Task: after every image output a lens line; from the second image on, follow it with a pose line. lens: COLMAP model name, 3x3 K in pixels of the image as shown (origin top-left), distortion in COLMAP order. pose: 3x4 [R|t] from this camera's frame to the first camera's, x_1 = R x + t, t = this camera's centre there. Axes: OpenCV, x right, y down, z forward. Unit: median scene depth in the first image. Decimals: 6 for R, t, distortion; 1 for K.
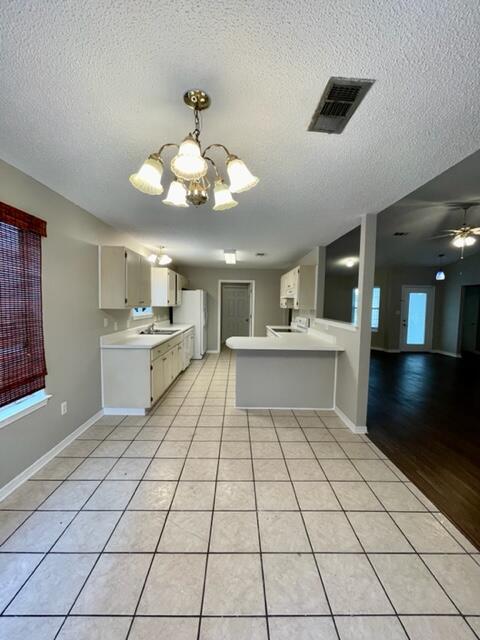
lens RADIAL K [[258.7, 0, 240.0], [0, 258.7, 320.0], [0, 0, 1]] dist [-0.004333, -0.000239]
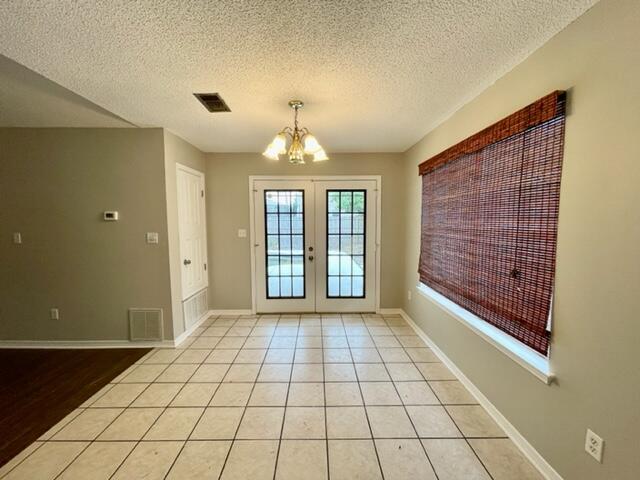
lens RADIAL K [[258.7, 0, 320.0], [0, 258.7, 240.0], [0, 0, 1]] dist [-0.004333, -0.000239]
pose [[-0.999885, -0.014886, -0.002953, -0.097218], [-0.015154, 0.989840, 0.141378, -0.054443], [0.000818, 0.141406, -0.989951, 0.823139]]
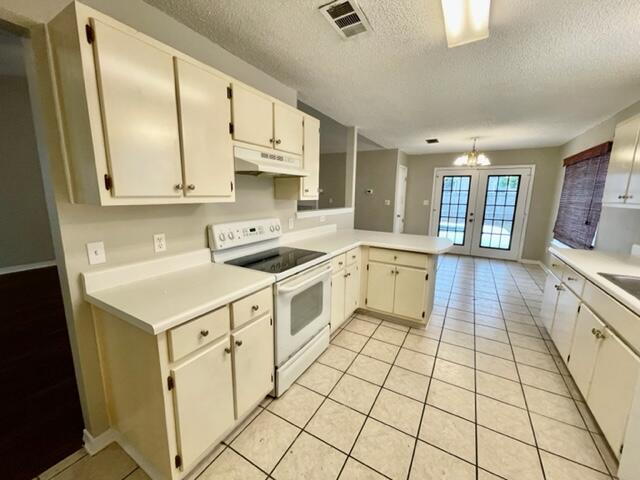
lens RADIAL K [[258.7, 0, 320.0], [0, 258.7, 240.0], [0, 0, 1]] dist [-0.004333, -0.000239]
pose [[-0.856851, -0.122210, 0.500870, -0.082714], [0.001039, 0.971088, 0.238720, -0.095353], [-0.515562, 0.205068, -0.831951, 1.545329]]
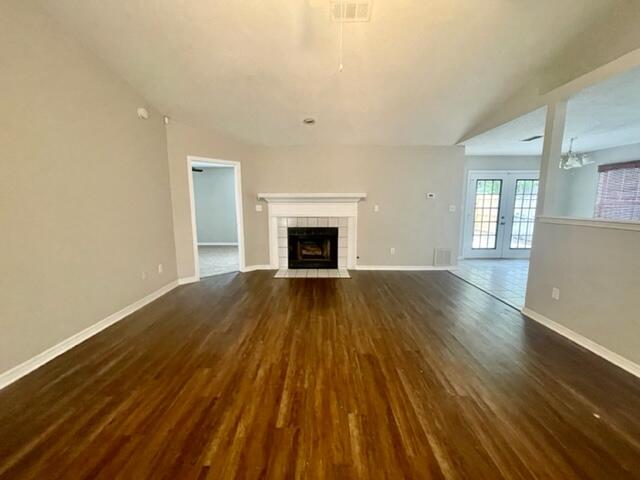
lens RADIAL K [[255.6, 0, 320.0], [0, 255.6, 240.0], [0, 0, 1]] dist [-0.002572, -0.000160]
pose [[-0.999646, -0.017781, 0.019786, 0.893398], [-0.013409, 0.979191, 0.202500, -0.045168], [-0.022975, 0.202163, -0.979082, 1.347130]]
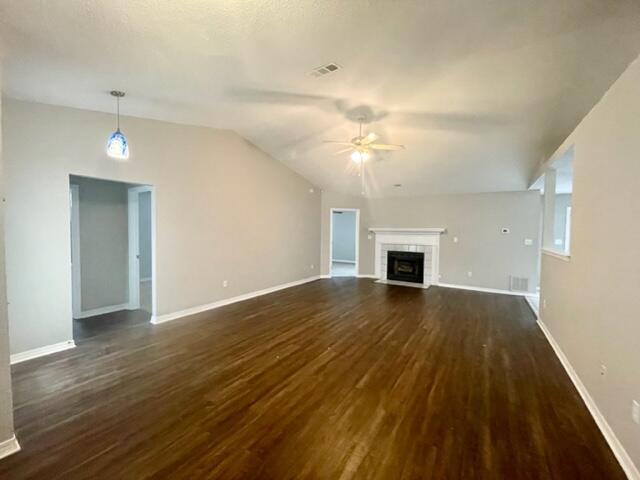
lens RADIAL K [[258.7, 0, 320.0], [0, 258.7, 240.0], [0, 0, 1]] dist [-0.004333, -0.000239]
pose [[-0.835966, -0.045908, 0.546858, 0.494631], [0.008578, 0.995280, 0.096664, -0.107565], [-0.548715, 0.085499, -0.831626, 1.890339]]
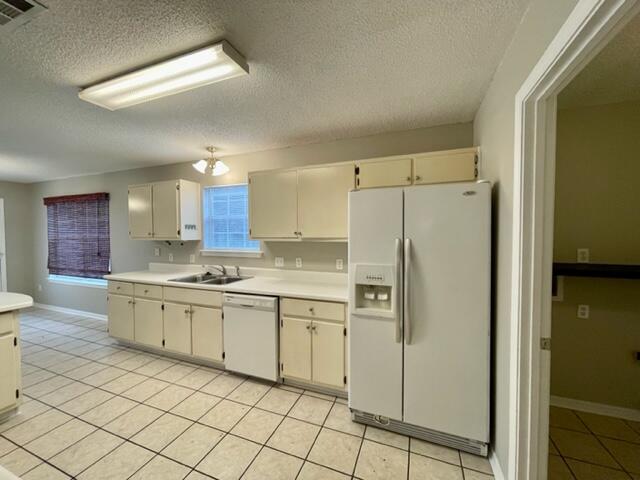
lens RADIAL K [[258.7, 0, 320.0], [0, 258.7, 240.0], [0, 0, 1]] dist [-0.004333, -0.000239]
pose [[-0.366205, 0.004004, -0.930526, 0.215699], [-0.063916, 0.997521, 0.029446, -0.092624], [0.928337, 0.070259, -0.365041, 1.581918]]
